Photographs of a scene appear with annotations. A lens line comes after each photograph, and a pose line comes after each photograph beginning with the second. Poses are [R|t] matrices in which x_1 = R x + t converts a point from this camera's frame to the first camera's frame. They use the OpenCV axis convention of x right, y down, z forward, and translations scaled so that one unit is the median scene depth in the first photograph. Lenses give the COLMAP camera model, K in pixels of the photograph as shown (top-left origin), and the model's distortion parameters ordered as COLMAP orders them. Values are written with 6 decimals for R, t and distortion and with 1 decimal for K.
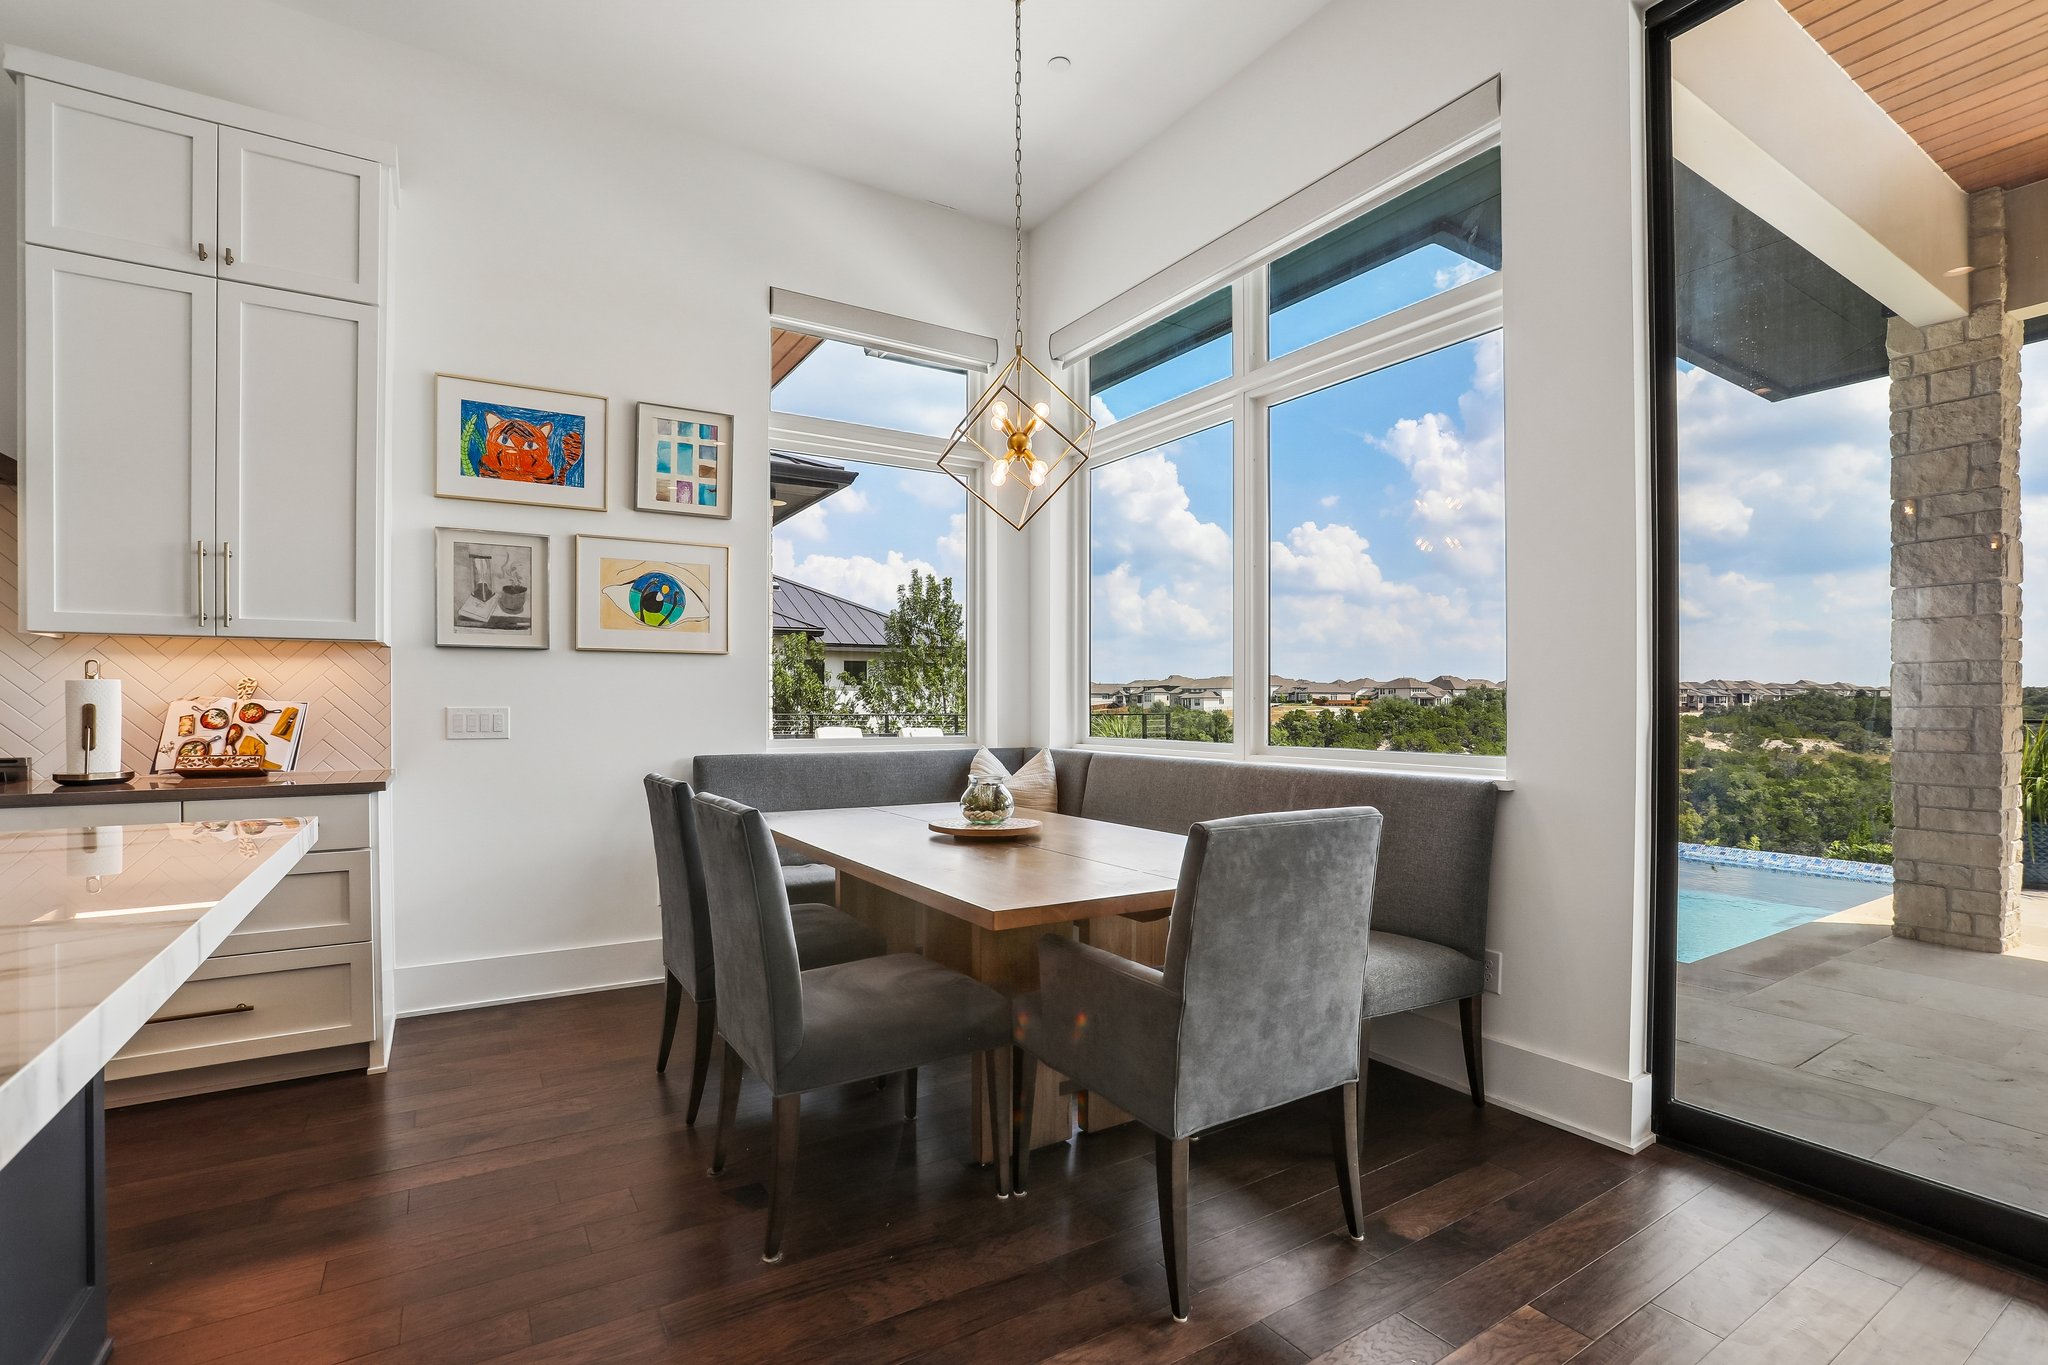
lens RADIAL K [[922.2, 0, 1006.0], [0, 922.2, 694.3], [0, 0, 1]] dist [0.000378, 0.001216]
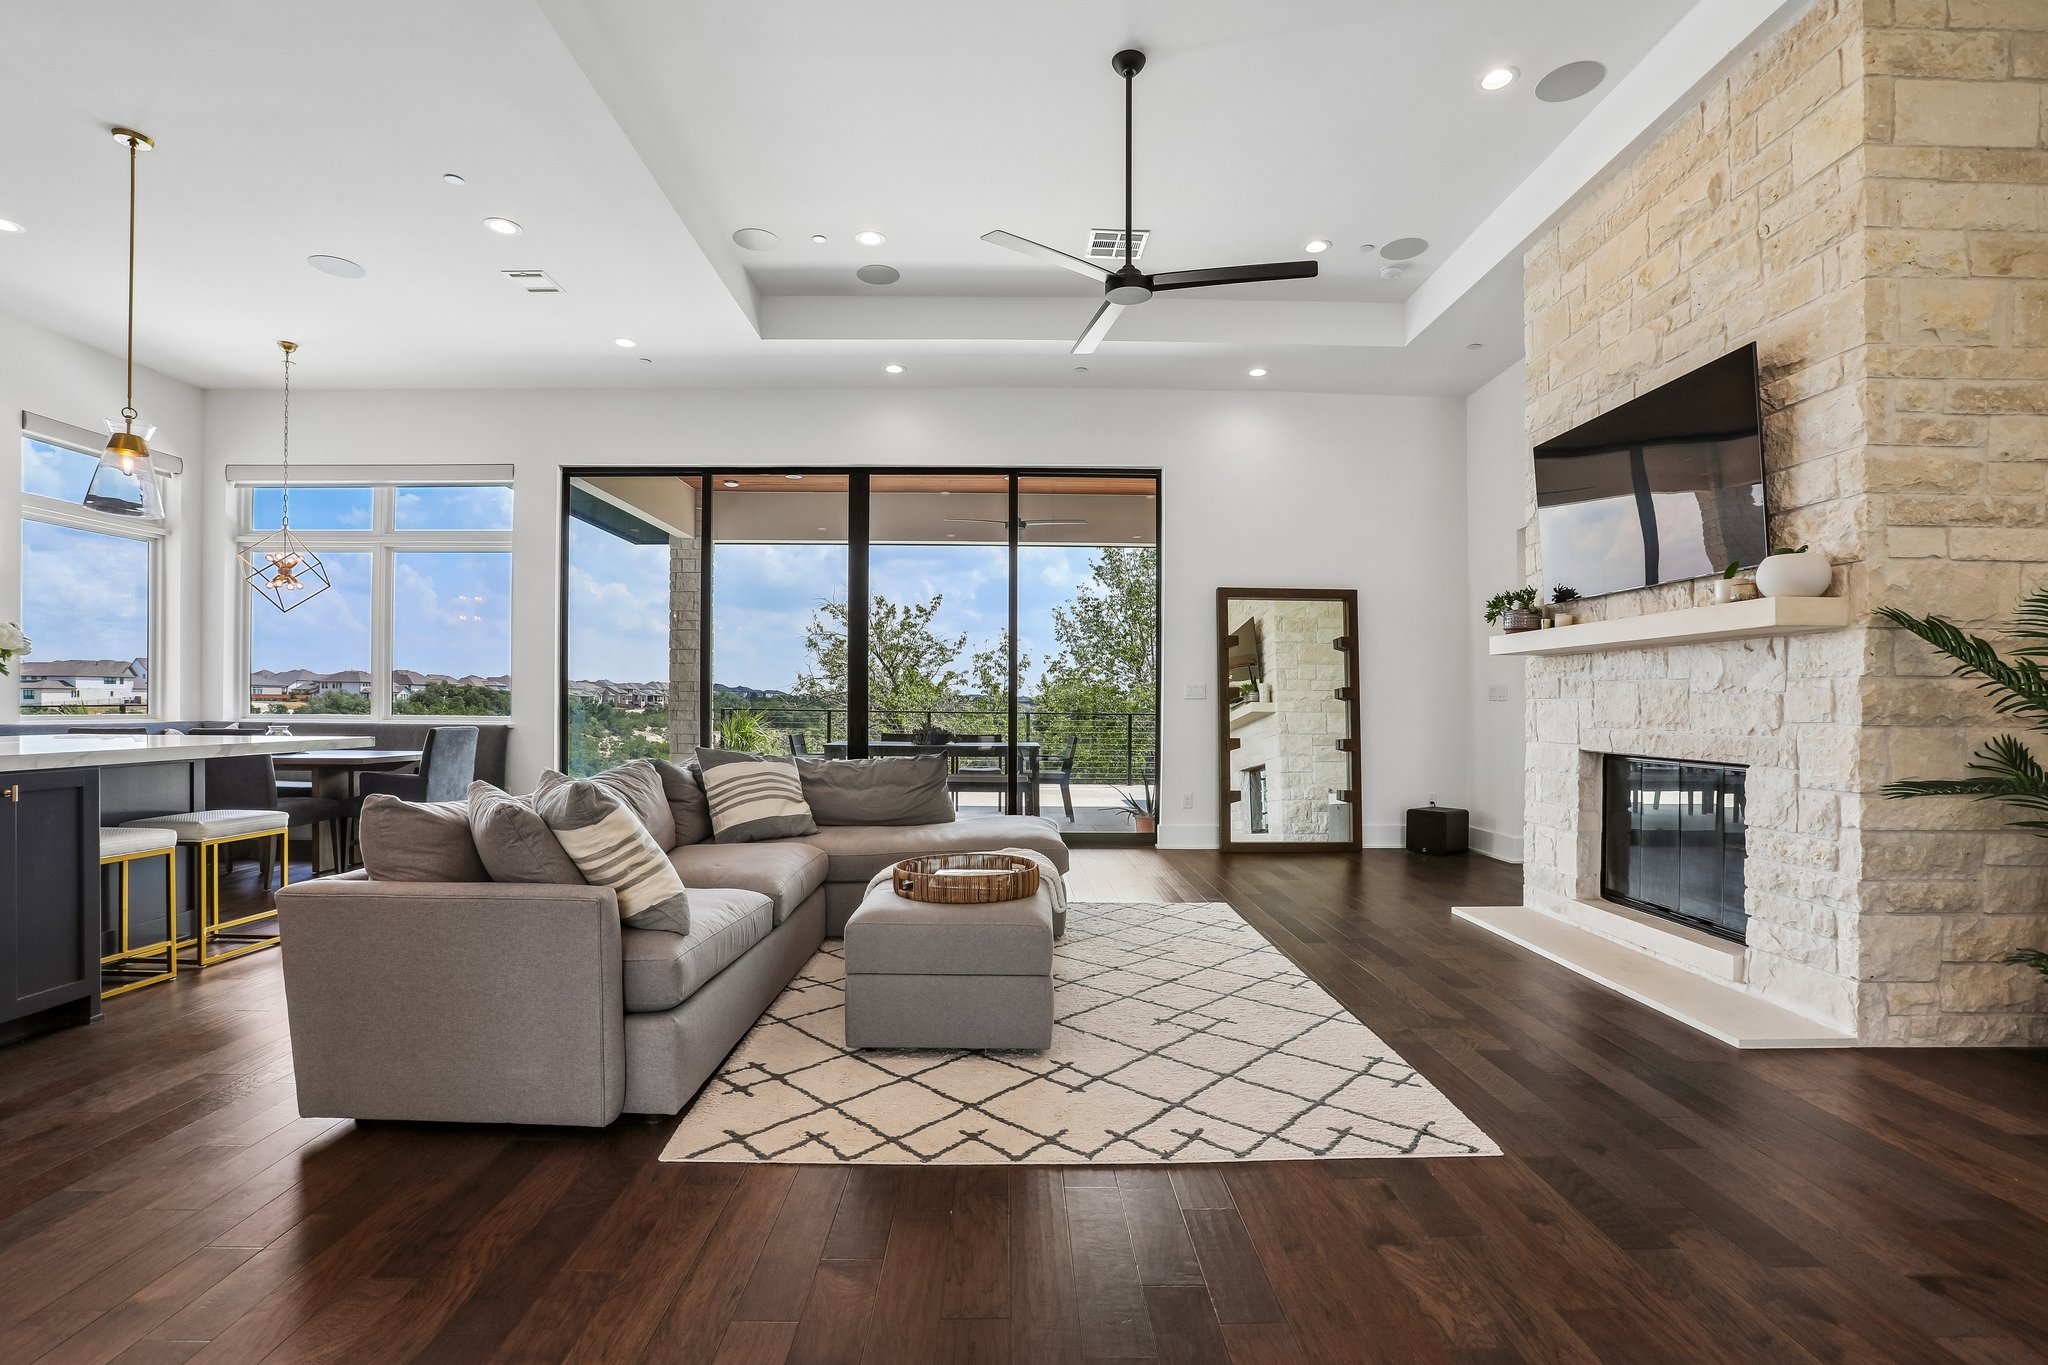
lens RADIAL K [[922.2, 0, 1018.8], [0, 922.2, 697.9], [0, 0, 1]] dist [0.000378, 0.001216]
pose [[0.512441, 0.011003, 0.858652, -0.819257], [-0.017059, 0.999851, -0.002632, 0.015460], [-0.858553, -0.013299, 0.512553, -1.301090]]
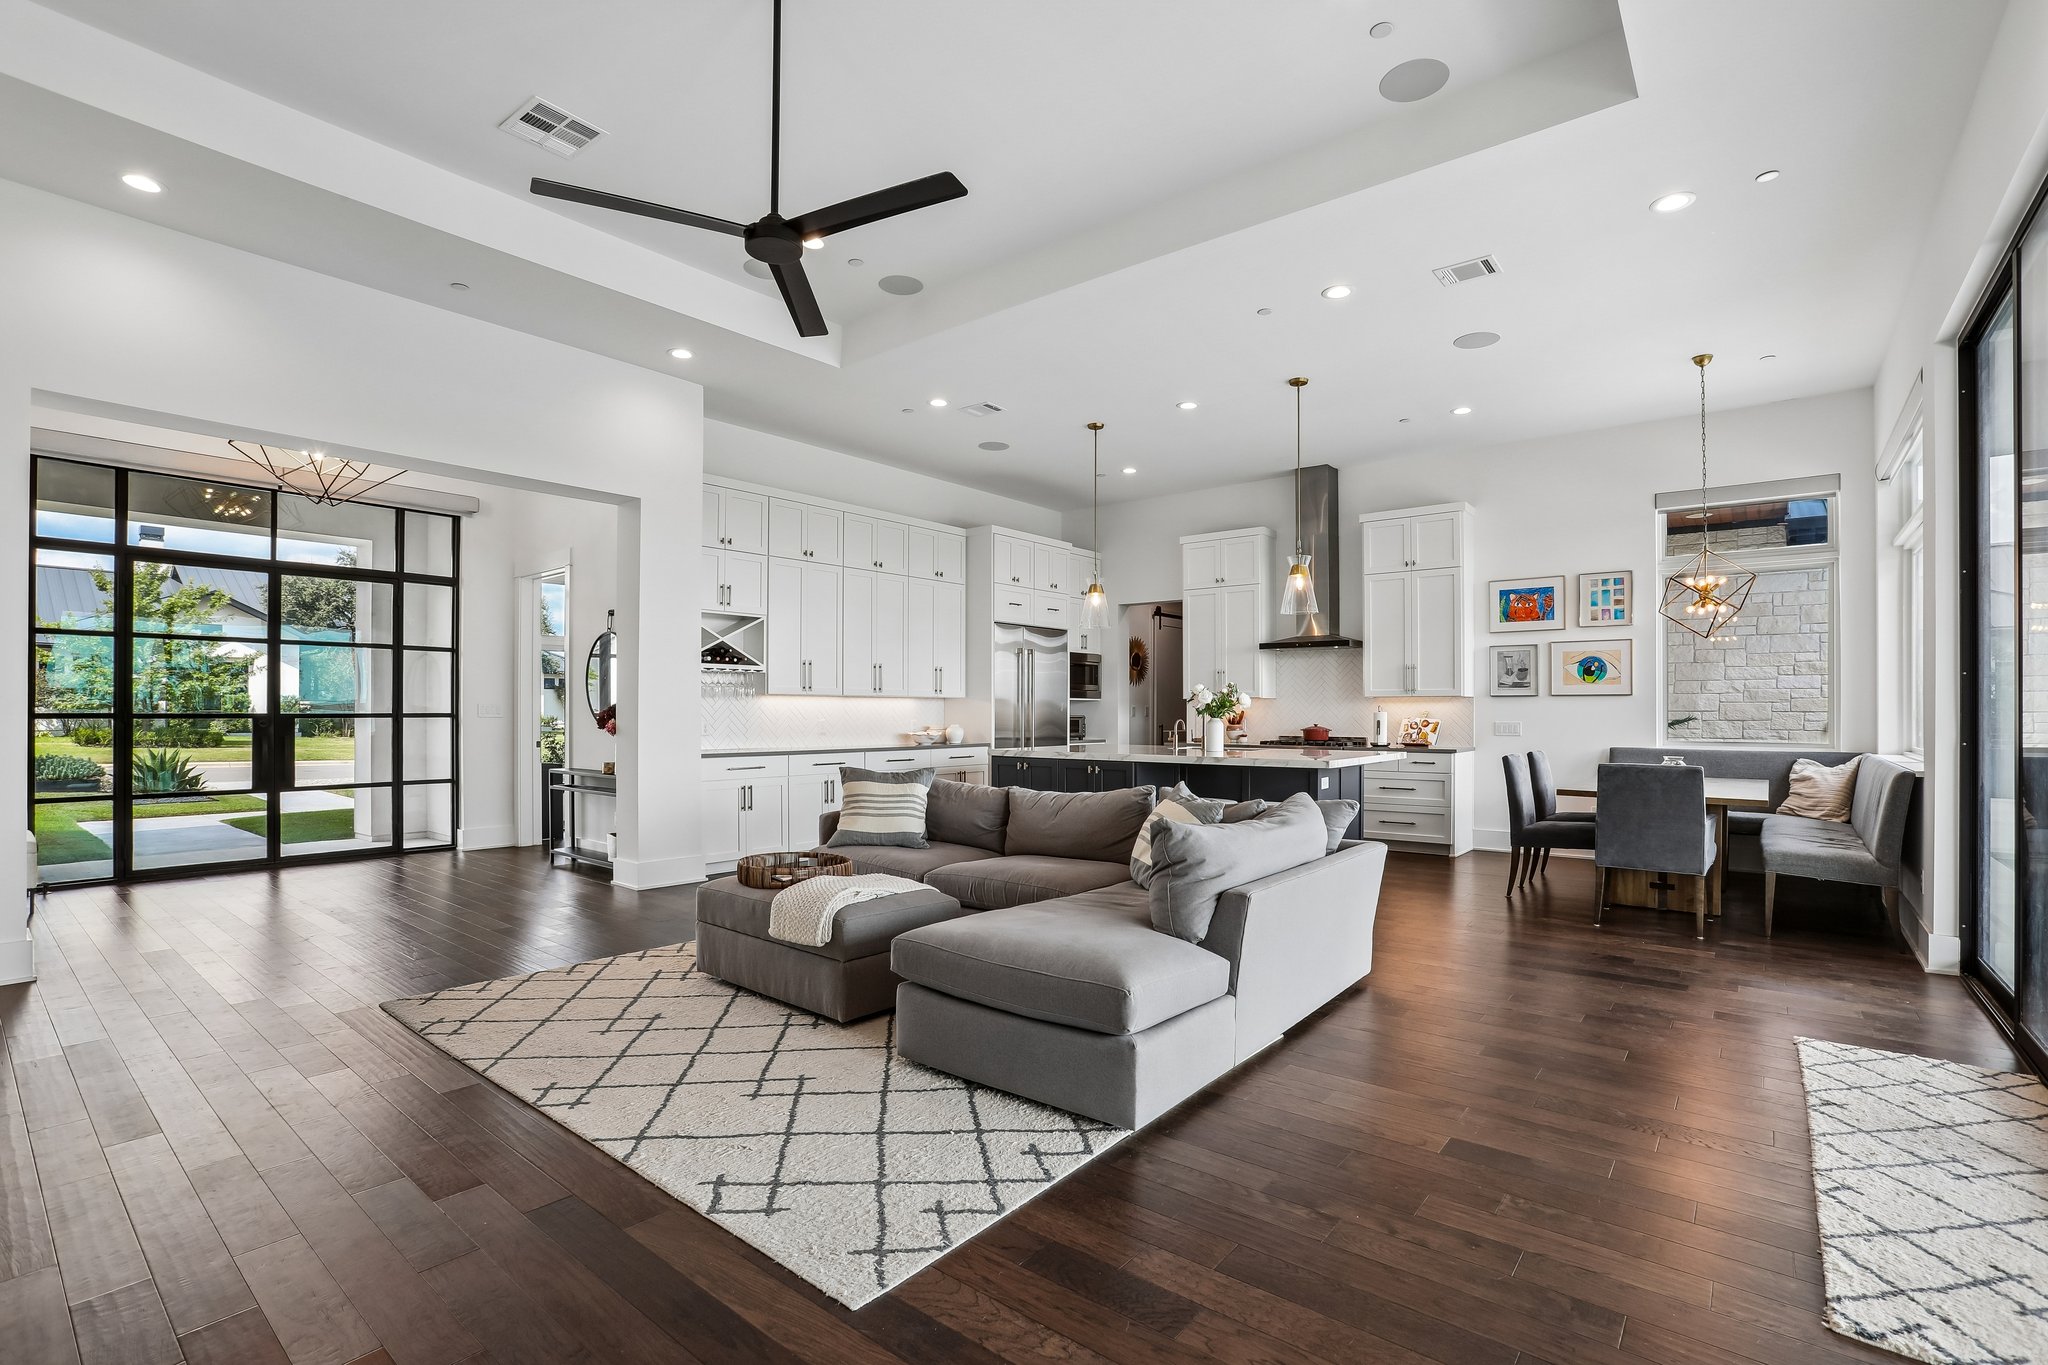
lens RADIAL K [[922.2, 0, 984.4], [0, 922.2, 719.3], [0, 0, 1]] dist [0.000378, 0.001216]
pose [[0.304829, 0.002484, -0.952404, 1.181696], [0.003178, 0.999988, 0.003625, -0.005239], [0.952402, -0.004132, 0.304817, -0.913646]]
